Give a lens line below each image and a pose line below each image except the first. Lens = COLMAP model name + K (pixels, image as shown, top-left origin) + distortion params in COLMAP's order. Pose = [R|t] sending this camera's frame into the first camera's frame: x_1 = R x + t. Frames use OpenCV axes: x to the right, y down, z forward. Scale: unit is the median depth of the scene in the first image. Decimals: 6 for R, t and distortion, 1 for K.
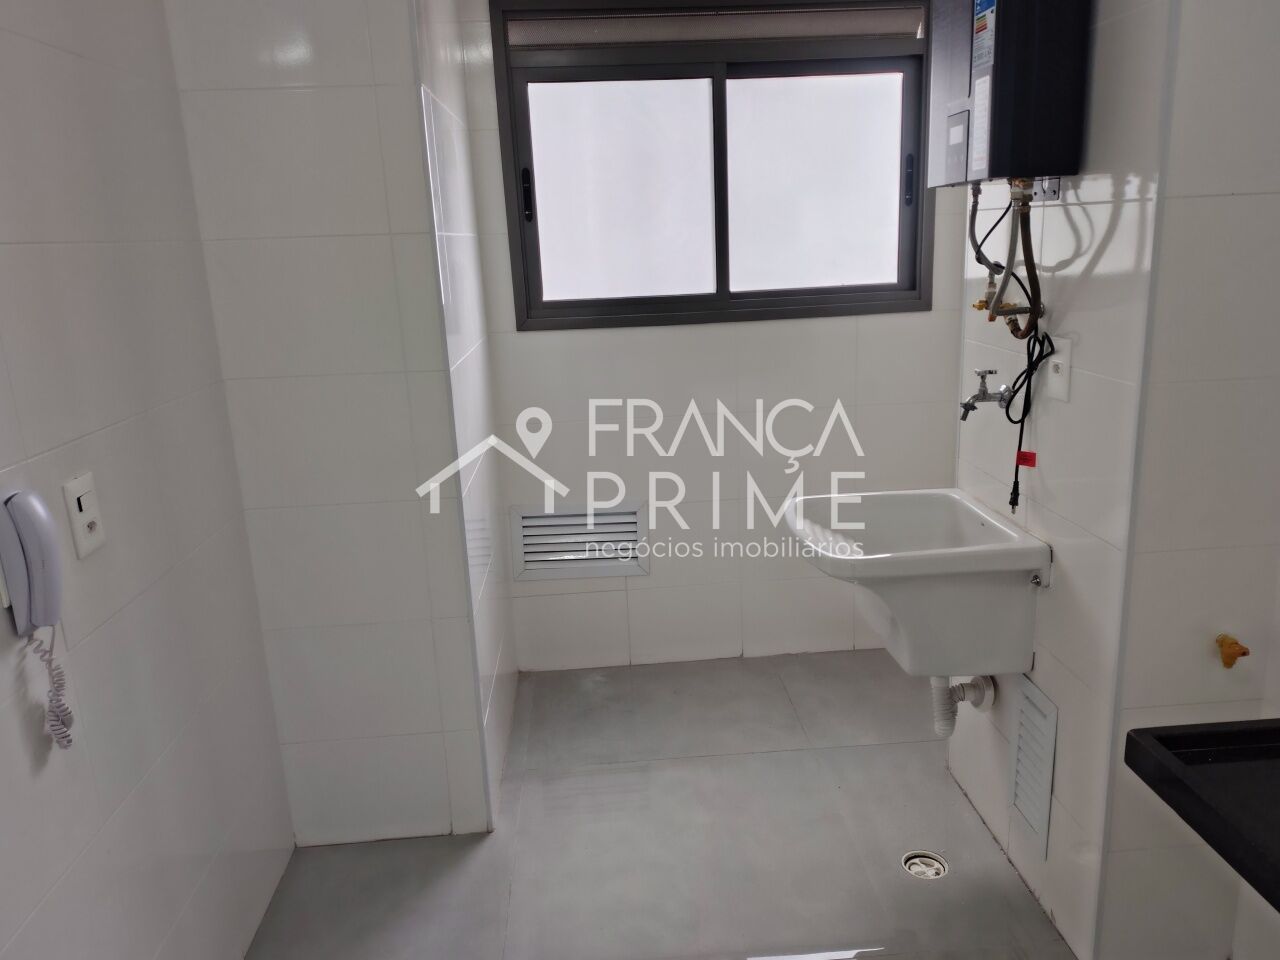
lens RADIAL K [[976.9, 0, 646.4], [0, 976.9, 485.5], [0, 0, 1]] dist [0.069457, -0.097617]
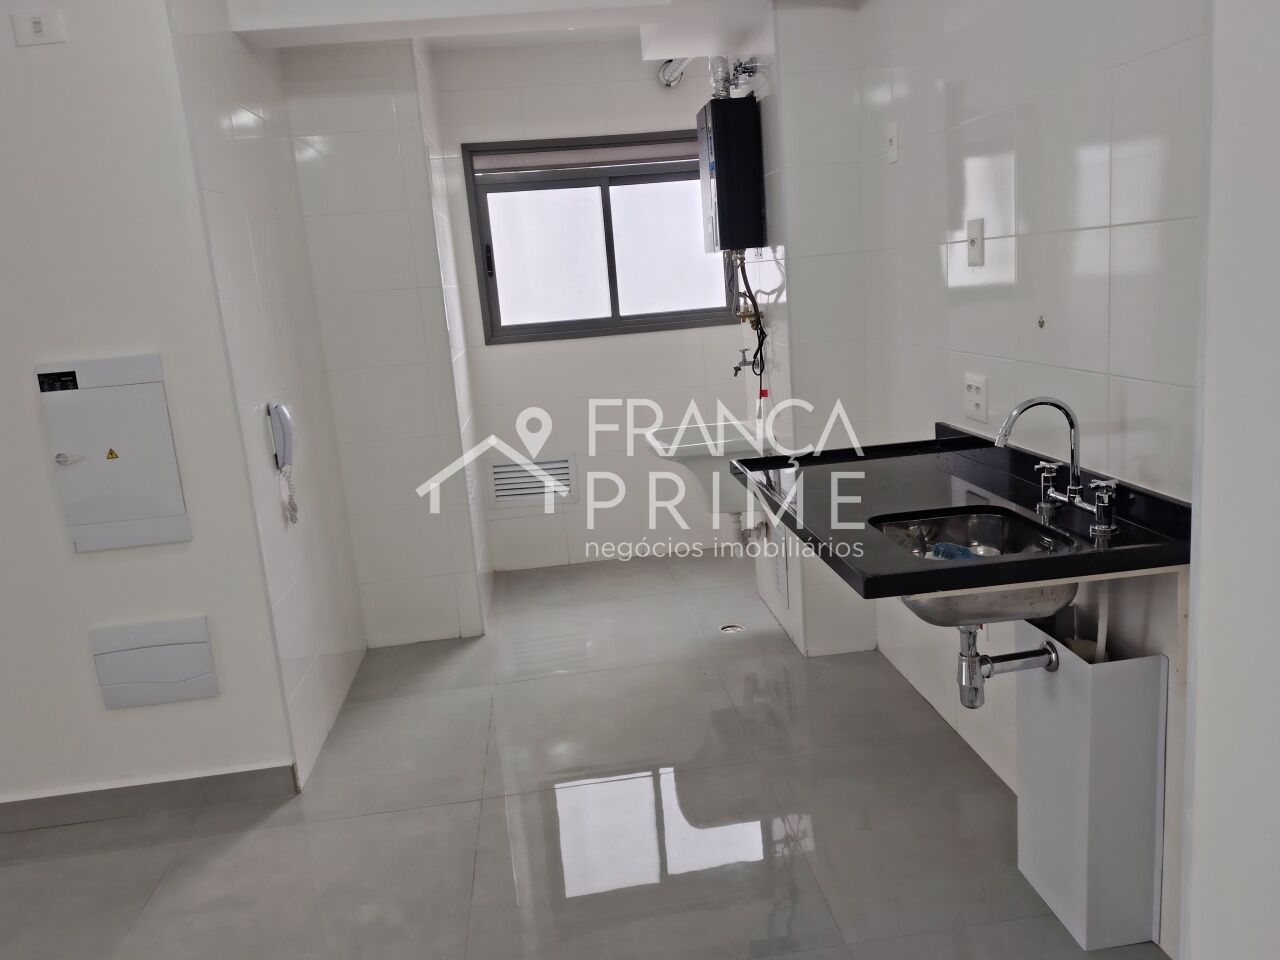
lens RADIAL K [[976.9, 0, 644.1], [0, 976.9, 472.7], [0, 0, 1]] dist [0.069457, -0.097617]
pose [[0.998143, -0.046323, 0.039569, 0.057595], [0.048442, 0.997345, -0.054380, 0.162880], [-0.036944, 0.056196, 0.997736, -0.643957]]
